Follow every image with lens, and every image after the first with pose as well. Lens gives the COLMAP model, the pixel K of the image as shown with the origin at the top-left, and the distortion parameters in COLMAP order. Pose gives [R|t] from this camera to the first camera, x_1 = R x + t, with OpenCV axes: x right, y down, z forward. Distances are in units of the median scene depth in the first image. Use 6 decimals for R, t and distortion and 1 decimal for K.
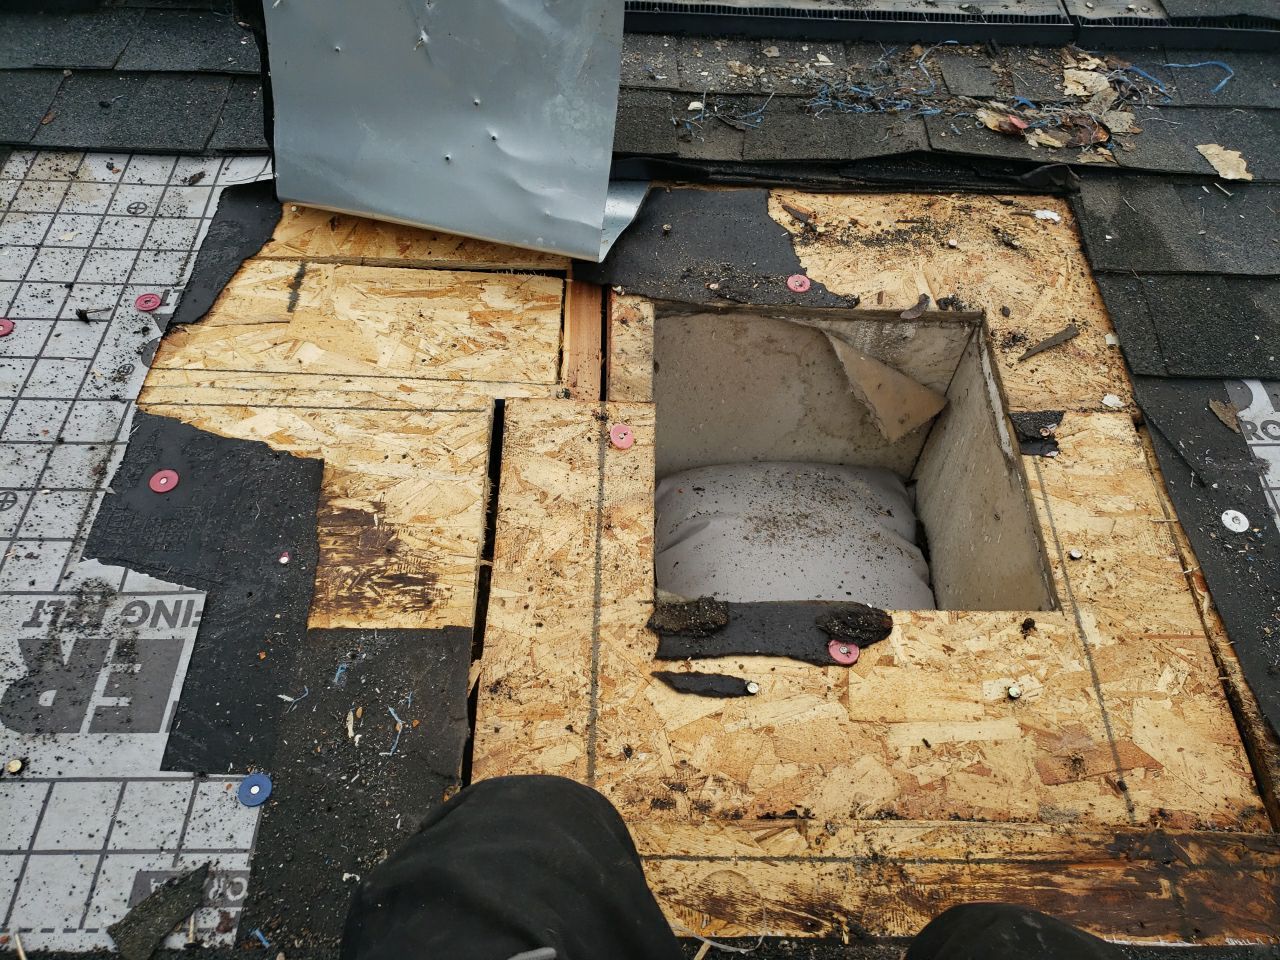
lens RADIAL K [[989.1, 0, 664.9], [0, 989.1, 487.9], [0, 0, 1]] dist [0.064545, -0.128269]
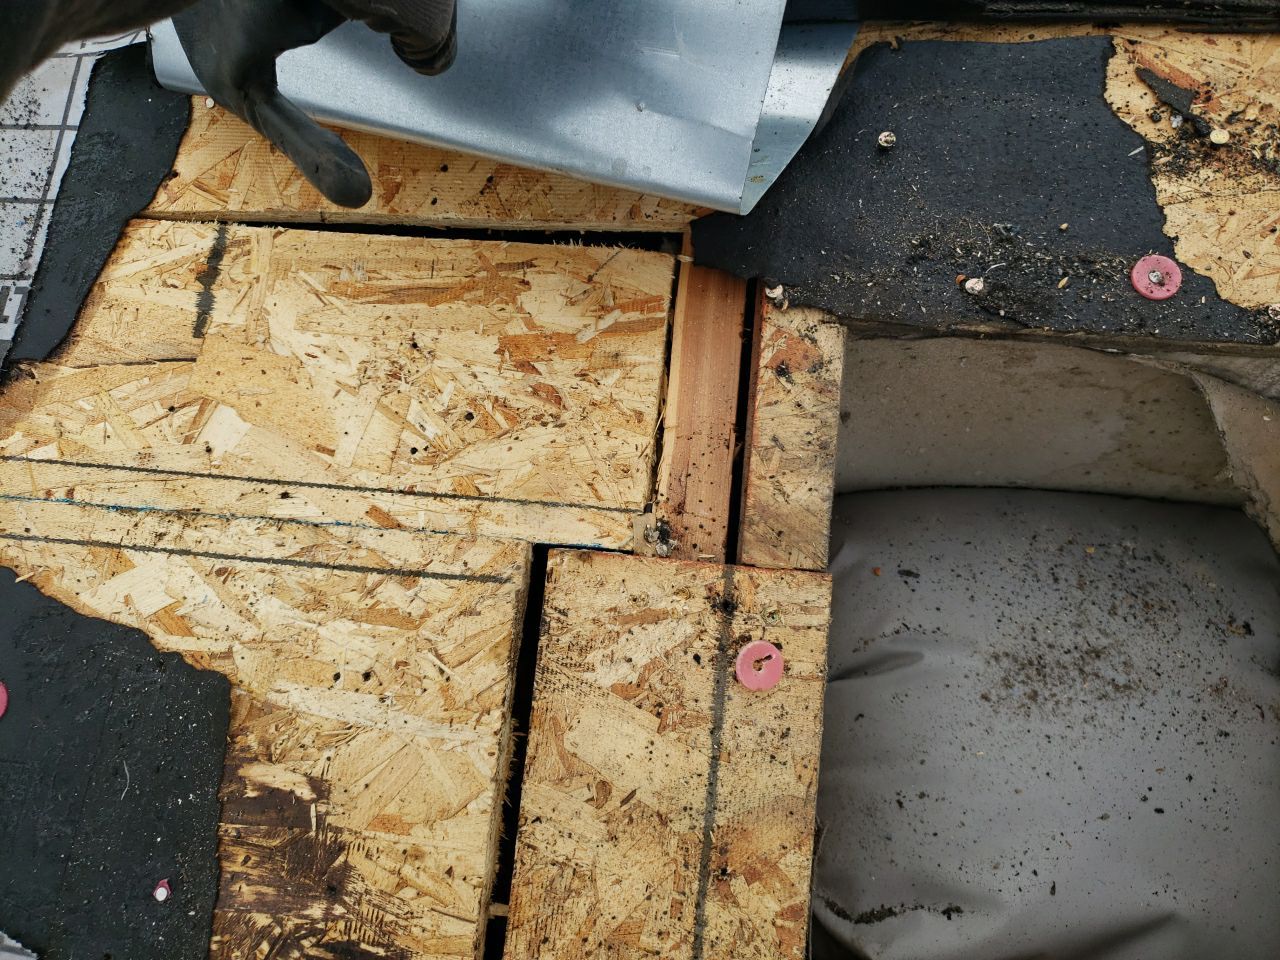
lens RADIAL K [[989.1, 0, 664.9], [0, 989.1, 487.9], [0, 0, 1]] dist [0.064545, -0.128269]
pose [[0.979375, 0.067864, -0.190315, 0.000369], [0.001593, 0.939285, 0.343134, -0.312102], [0.202046, -0.336360, 0.919804, 0.537135]]
